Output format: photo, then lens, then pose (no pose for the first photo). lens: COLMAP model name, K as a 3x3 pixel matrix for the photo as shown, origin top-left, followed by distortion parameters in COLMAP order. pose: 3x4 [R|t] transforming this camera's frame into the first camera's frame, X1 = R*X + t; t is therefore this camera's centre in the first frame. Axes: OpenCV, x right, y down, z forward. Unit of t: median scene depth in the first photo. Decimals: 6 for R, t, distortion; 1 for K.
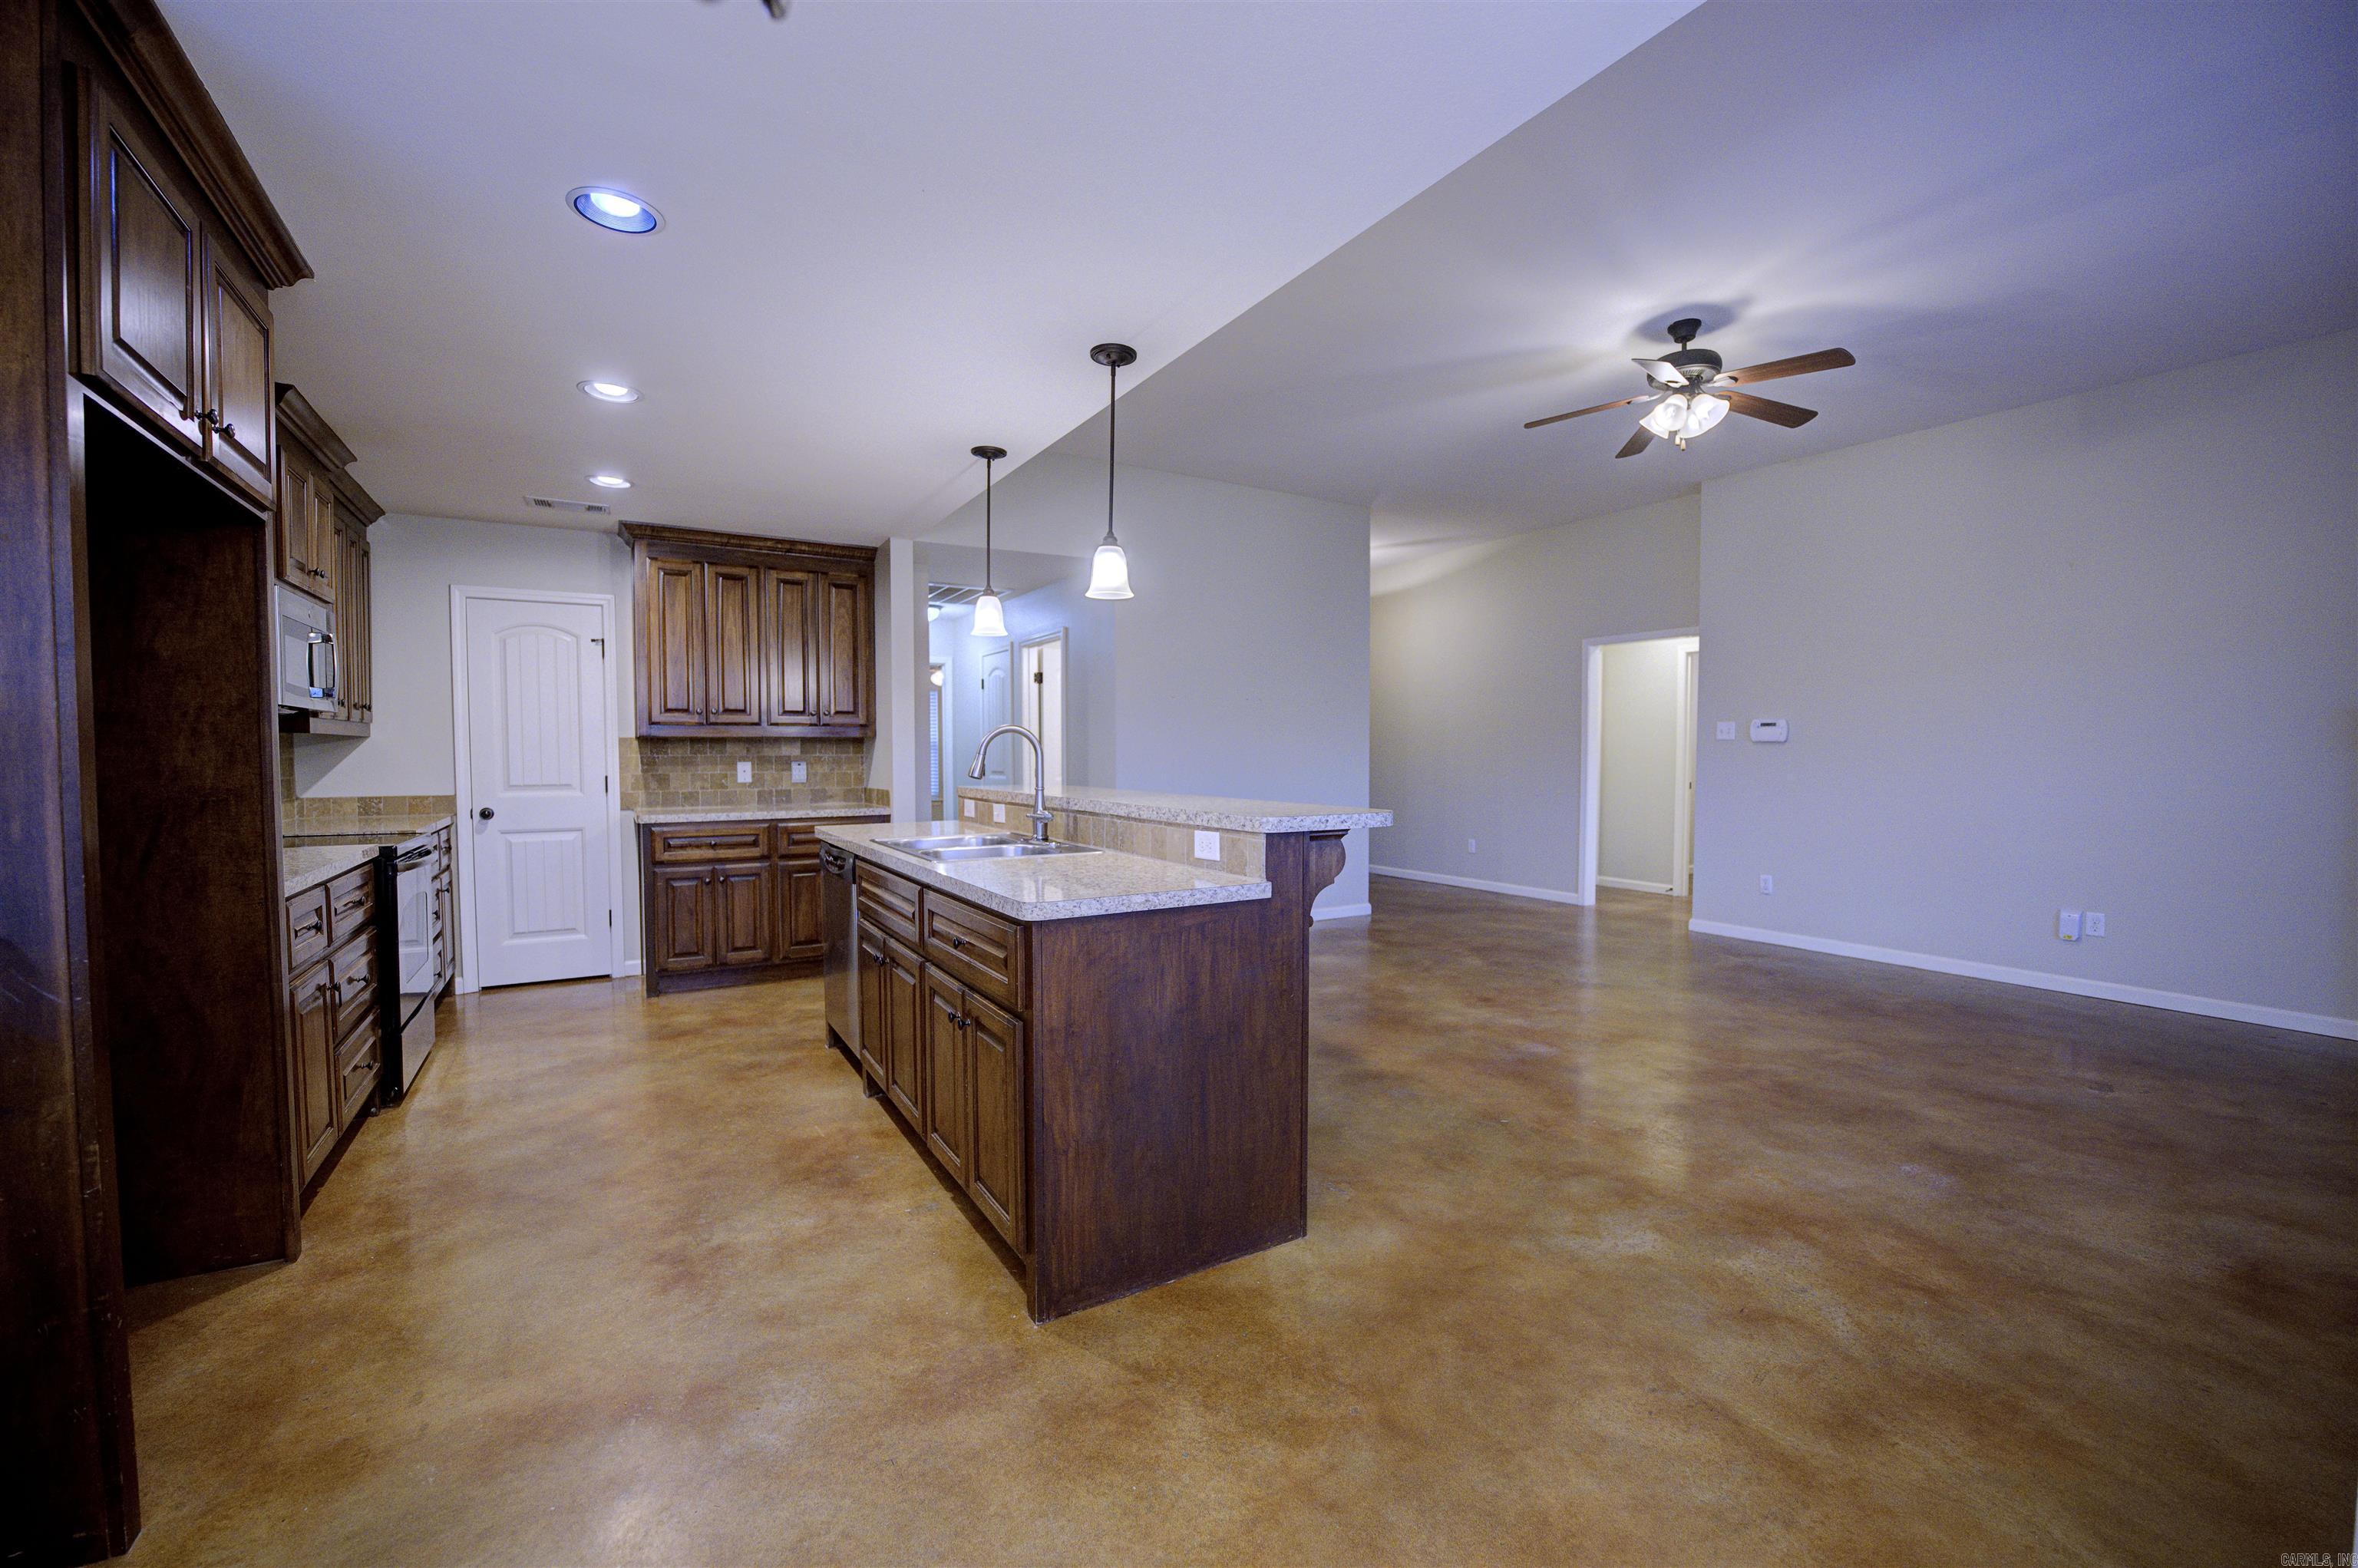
lens RADIAL K [[949.4, 0, 1181.6], [0, 949.4, 790.4], [0, 0, 1]] dist [-0.023994, 0.000817]
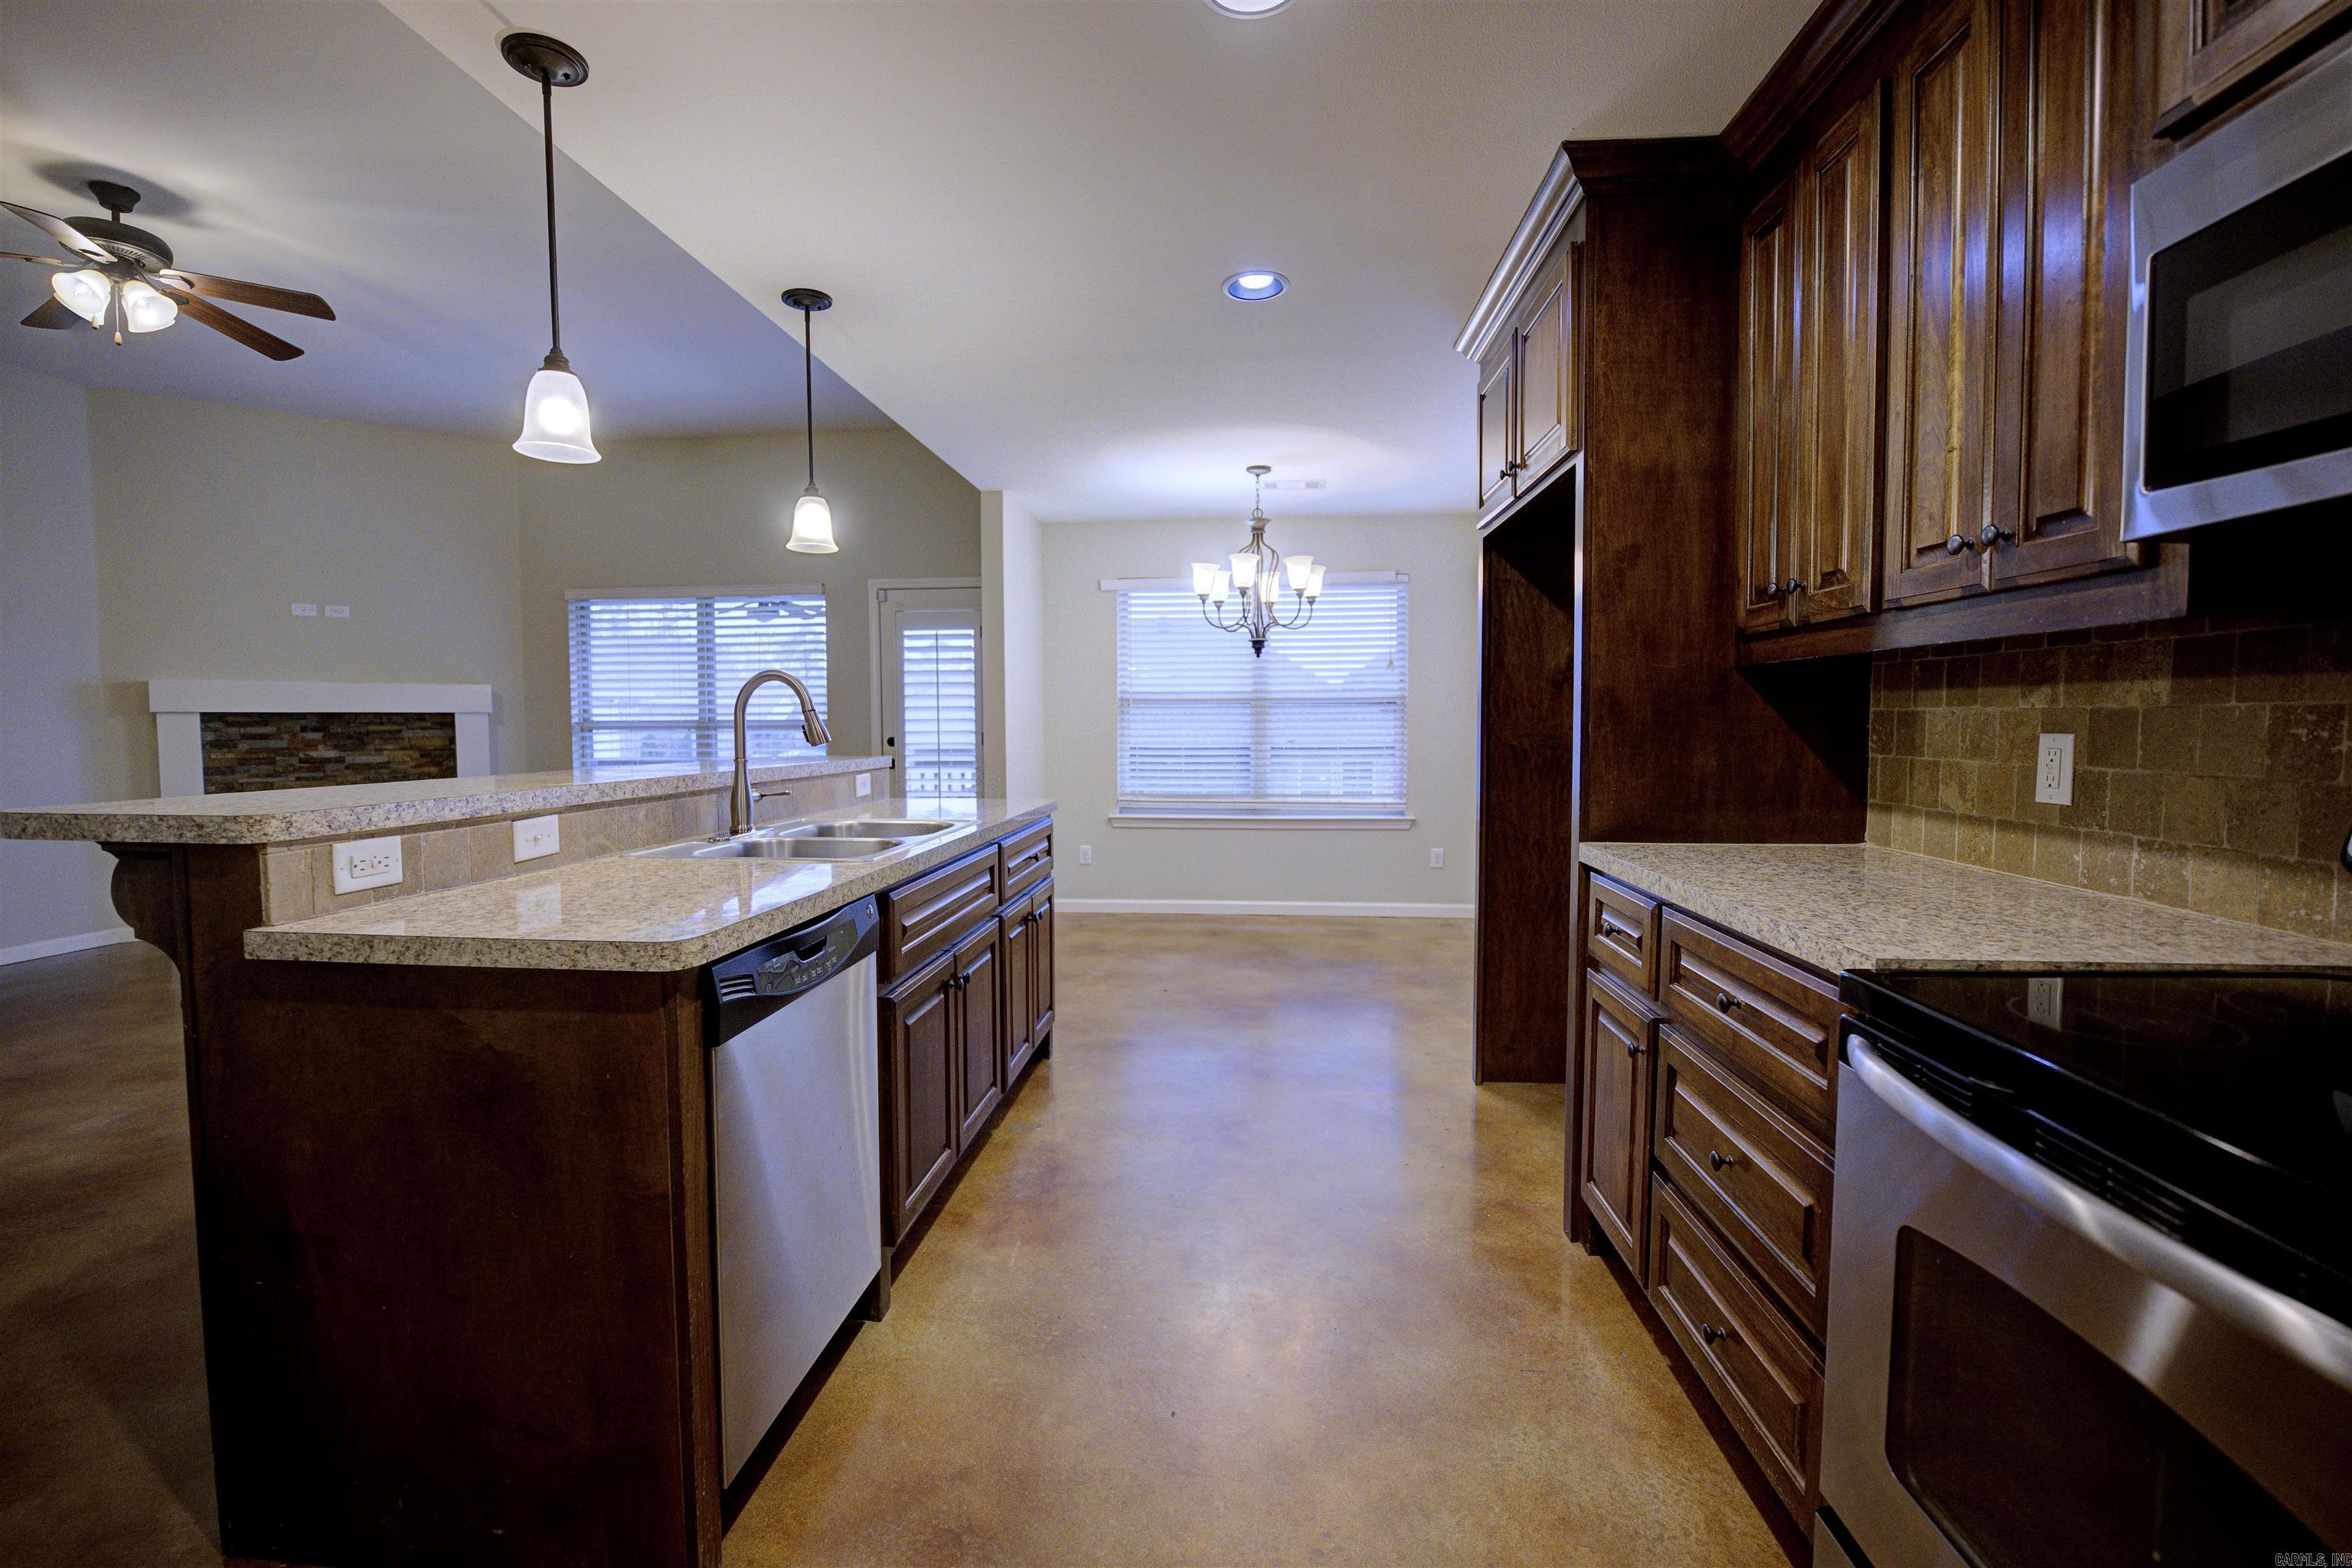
lens RADIAL K [[998.5, 0, 1165.4], [0, 998.5, 776.6], [0, 0, 1]] dist [-0.027120, 0.003181]
pose [[-0.800248, -0.029555, 0.598940, -0.721710], [0.028598, 0.995767, 0.087346, -0.038842], [-0.598986, 0.087026, -0.796016, 1.192011]]
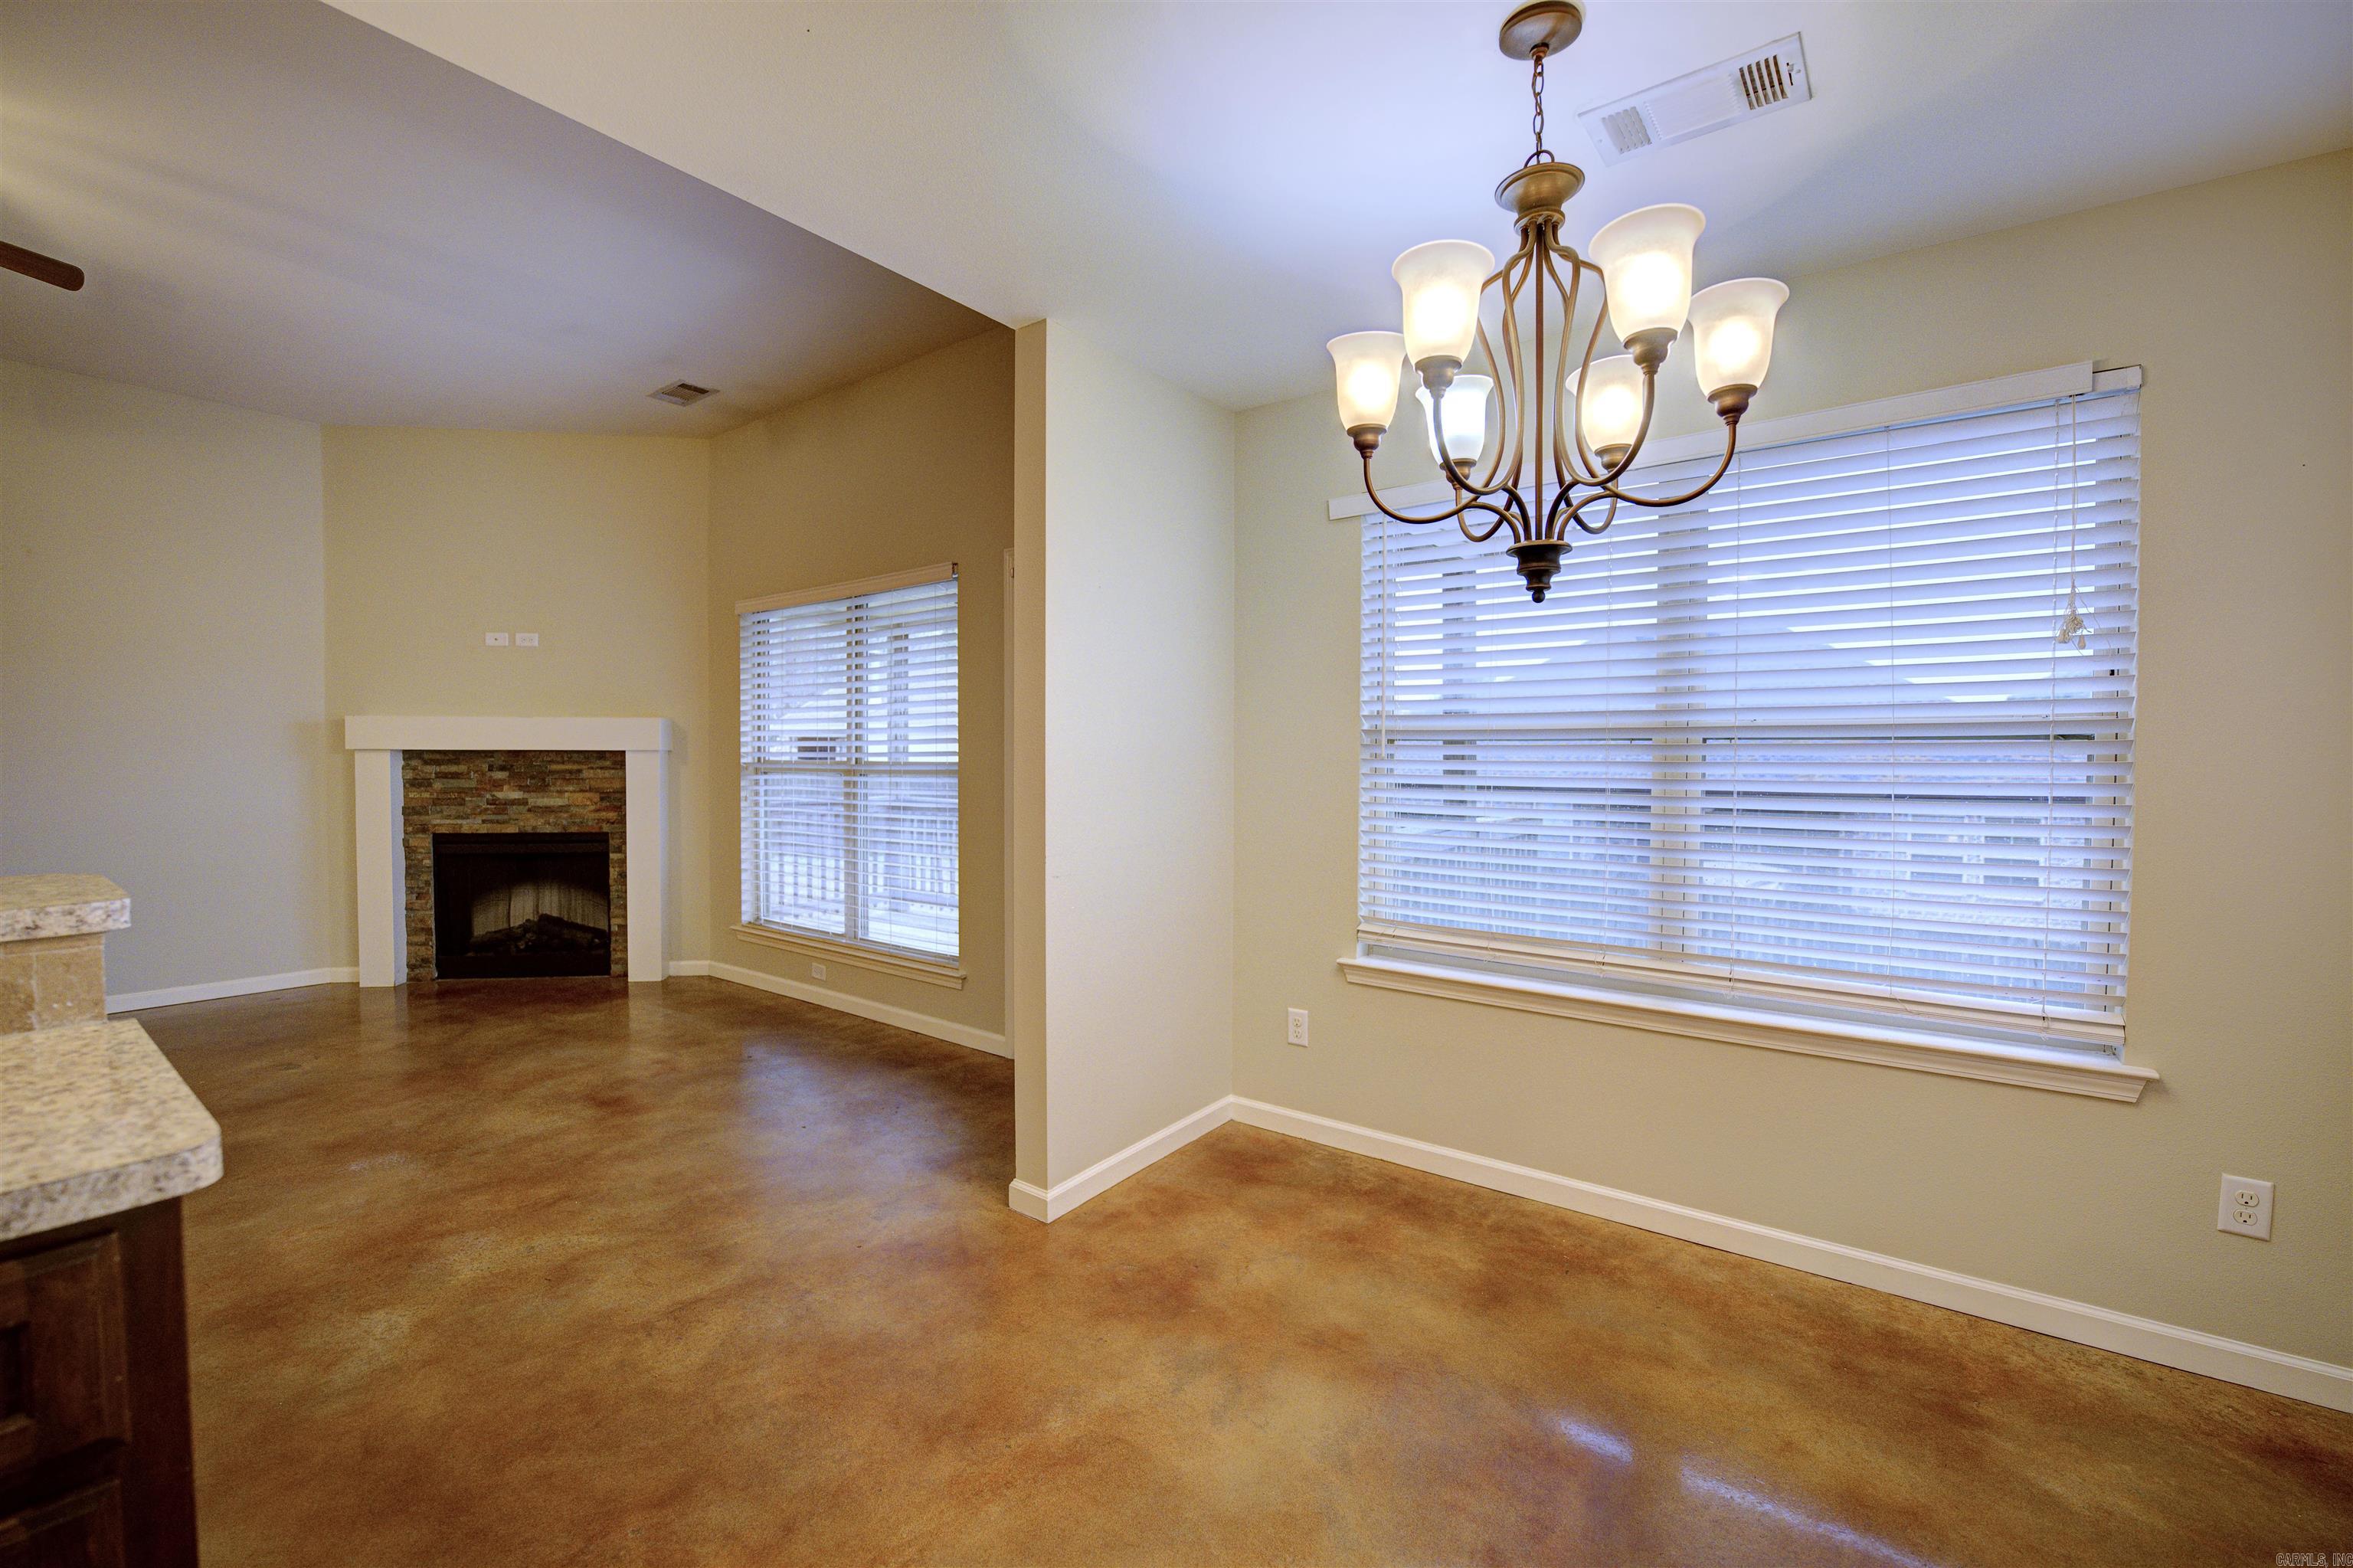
lens RADIAL K [[962.1, 0, 1164.2], [0, 962.1, 776.3], [0, 0, 1]] dist [-0.026998, 0.002917]
pose [[-0.369991, -0.022523, 0.928762, -0.361718], [0.035678, 0.998624, 0.038430, -0.023432], [-0.928350, 0.047355, -0.368678, 0.385009]]
